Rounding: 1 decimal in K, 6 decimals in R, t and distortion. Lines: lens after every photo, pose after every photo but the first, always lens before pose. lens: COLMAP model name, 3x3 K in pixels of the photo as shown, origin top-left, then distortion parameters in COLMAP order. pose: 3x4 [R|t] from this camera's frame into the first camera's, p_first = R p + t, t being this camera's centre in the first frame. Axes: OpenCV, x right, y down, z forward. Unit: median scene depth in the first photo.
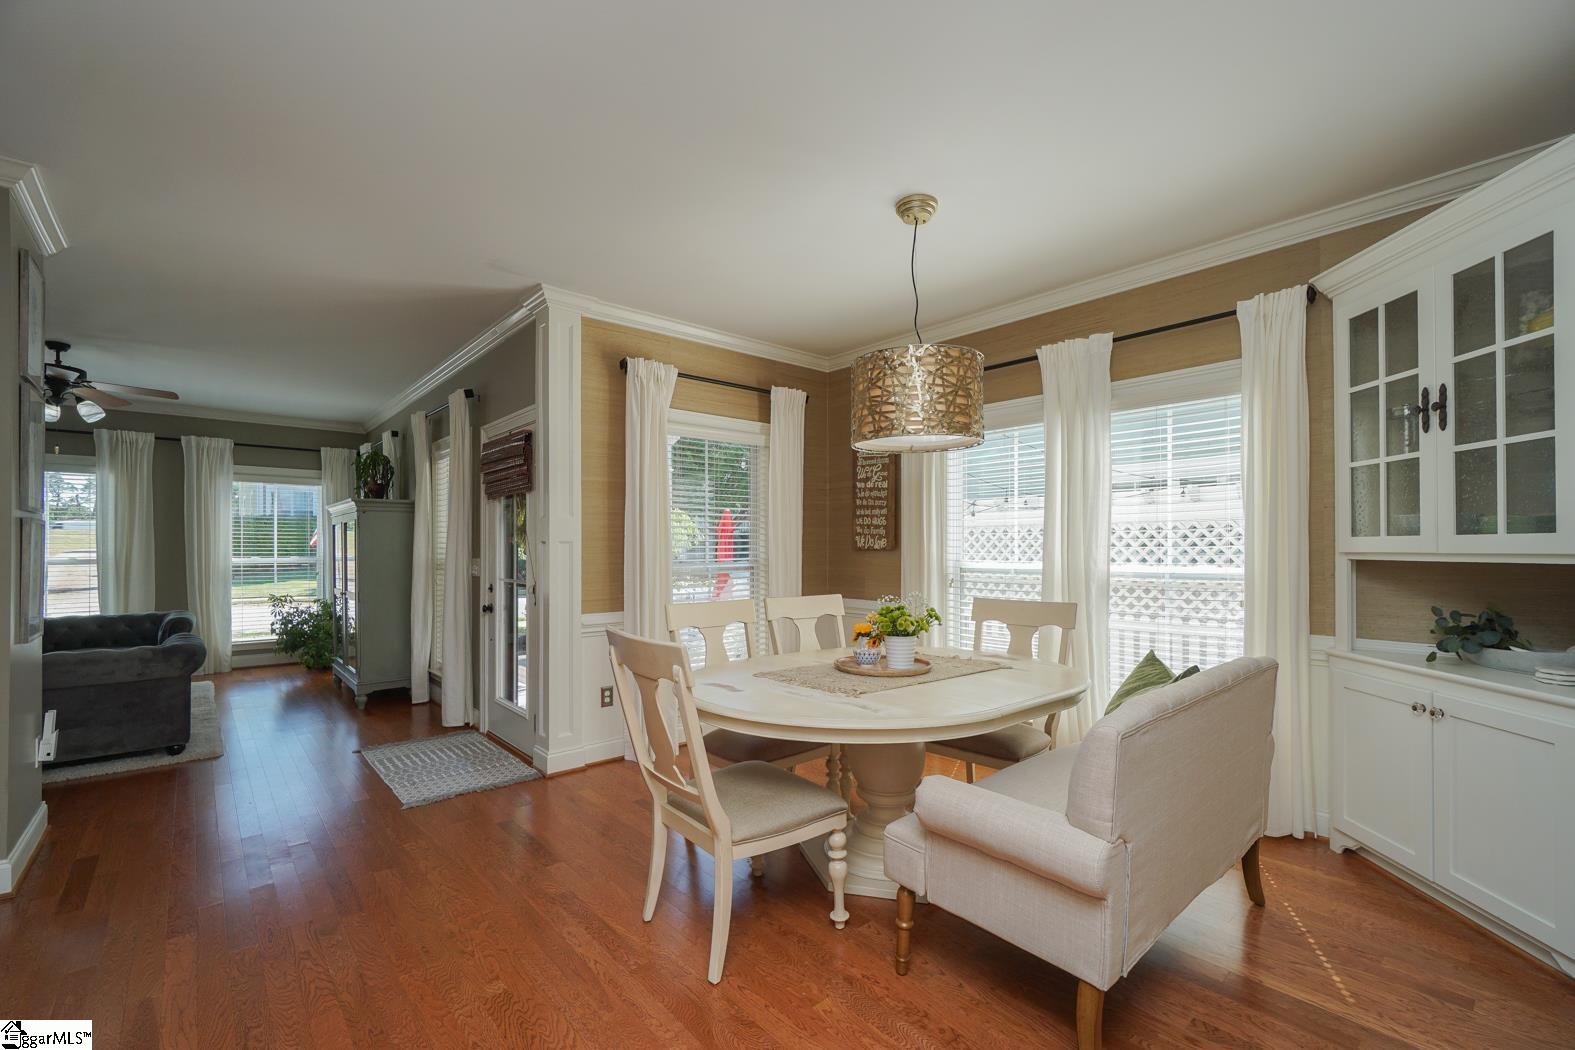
lens RADIAL K [[679.7, 0, 772.3], [0, 679.7, 540.1], [0, 0, 1]] dist [0.000559, 0.000391]
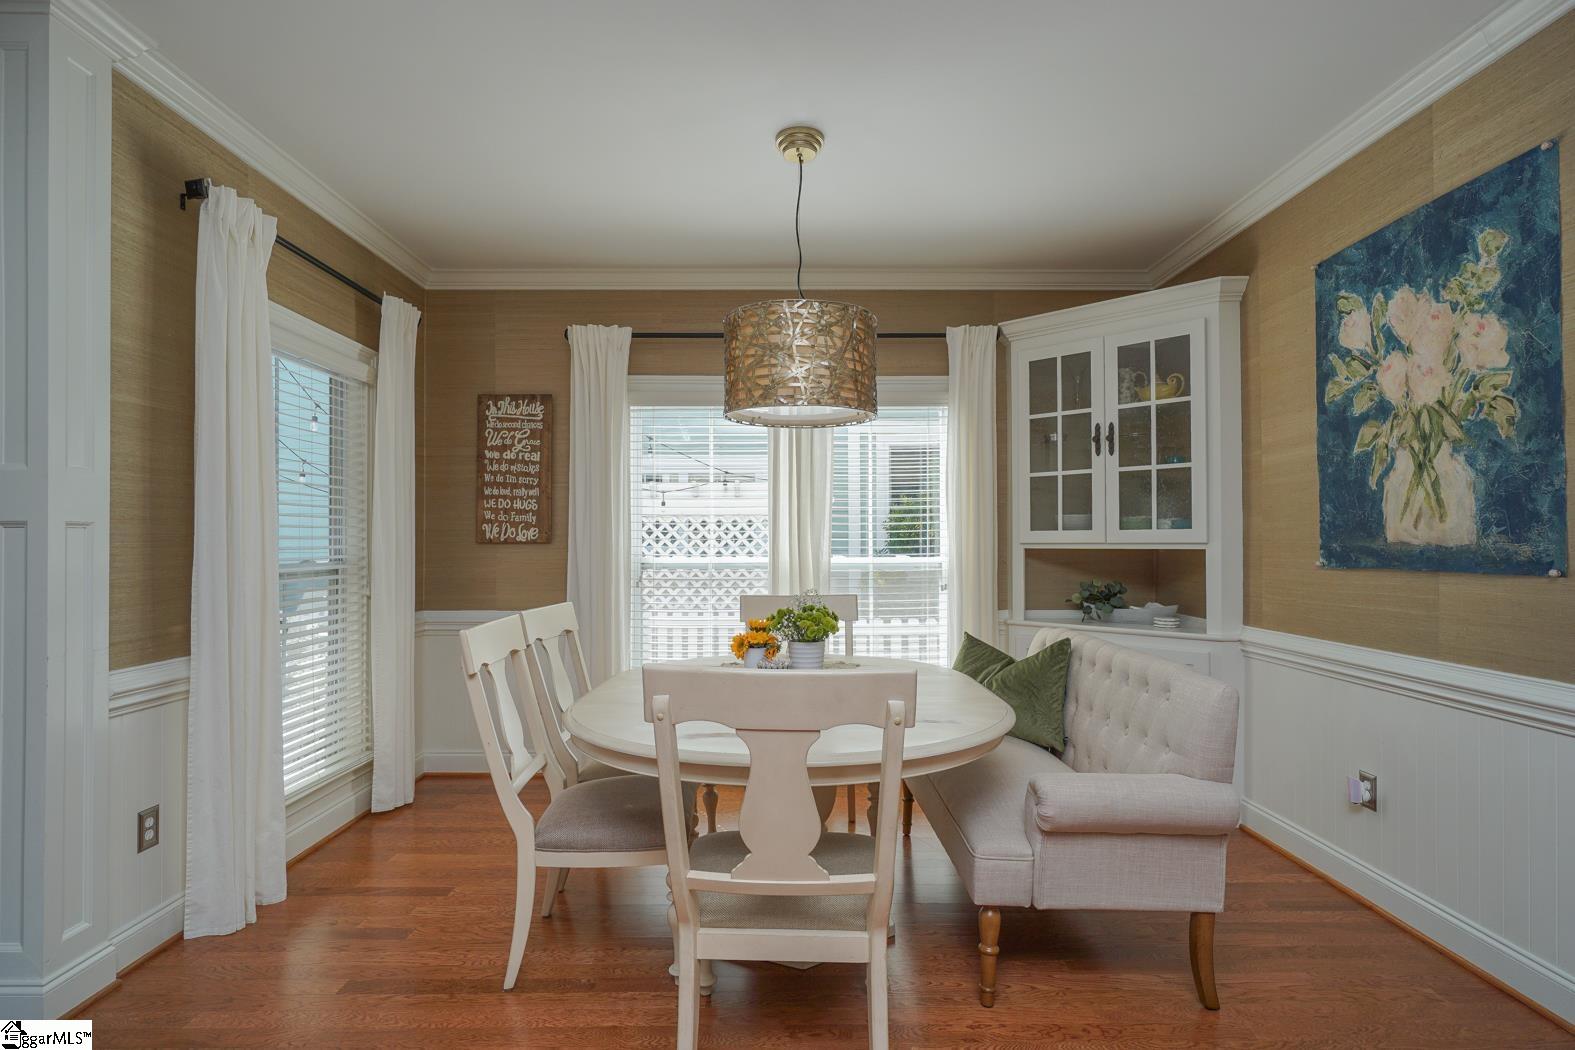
lens RADIAL K [[782.2, 0, 784.4], [0, 782.2, 536.5], [0, 0, 1]] dist [-0.015685, 0.000569]
pose [[0.648198, 0.006815, 0.761441, -0.376689], [-0.008288, 0.999964, -0.001895, 0.007906], [-0.761427, -0.005083, 0.648231, 0.261433]]
